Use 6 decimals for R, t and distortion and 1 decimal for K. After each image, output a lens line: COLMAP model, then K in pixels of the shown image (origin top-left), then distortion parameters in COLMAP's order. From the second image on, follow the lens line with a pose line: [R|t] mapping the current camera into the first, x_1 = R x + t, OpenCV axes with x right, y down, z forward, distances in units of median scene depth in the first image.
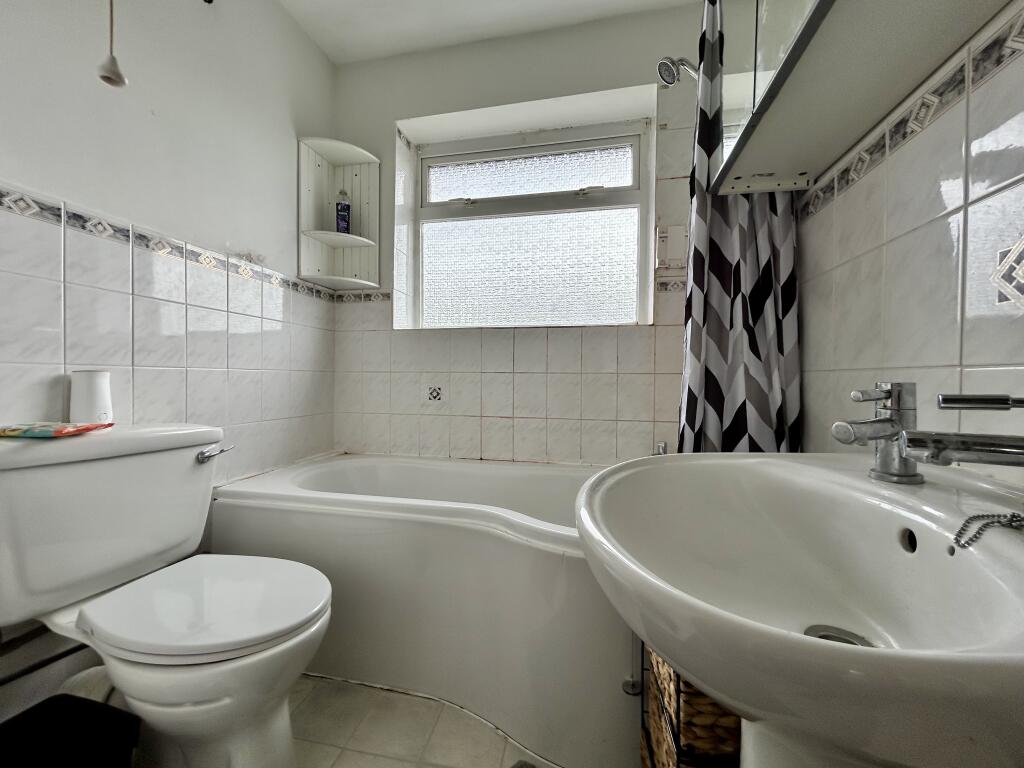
lens RADIAL K [[414.4, 0, 512.8], [0, 414.4, 383.5], [0, 0, 1]] dist [0.000419, -0.000057]
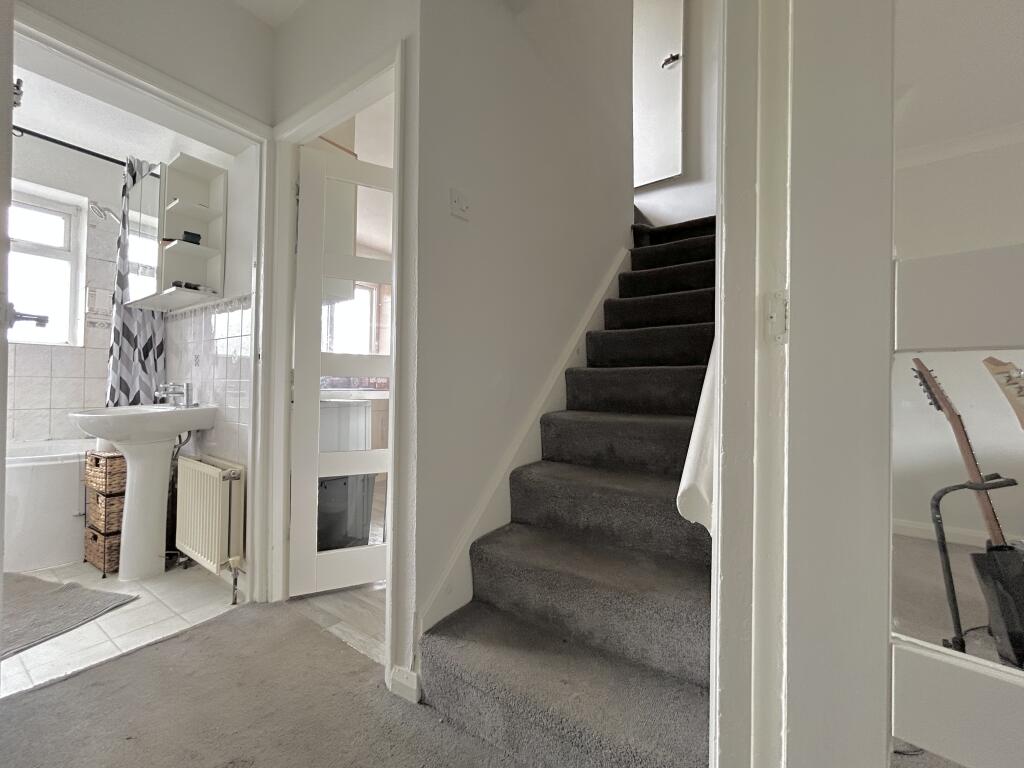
lens RADIAL K [[414.4, 0, 516.0], [0, 414.4, 382.9], [0, 0, 1]] dist [0.000419, -0.000057]
pose [[0.389028, 0.005048, 0.921212, -0.872523], [-0.000559, 0.999986, -0.005244, 0.008961], [-0.921226, 0.001525, 0.389025, -2.088915]]
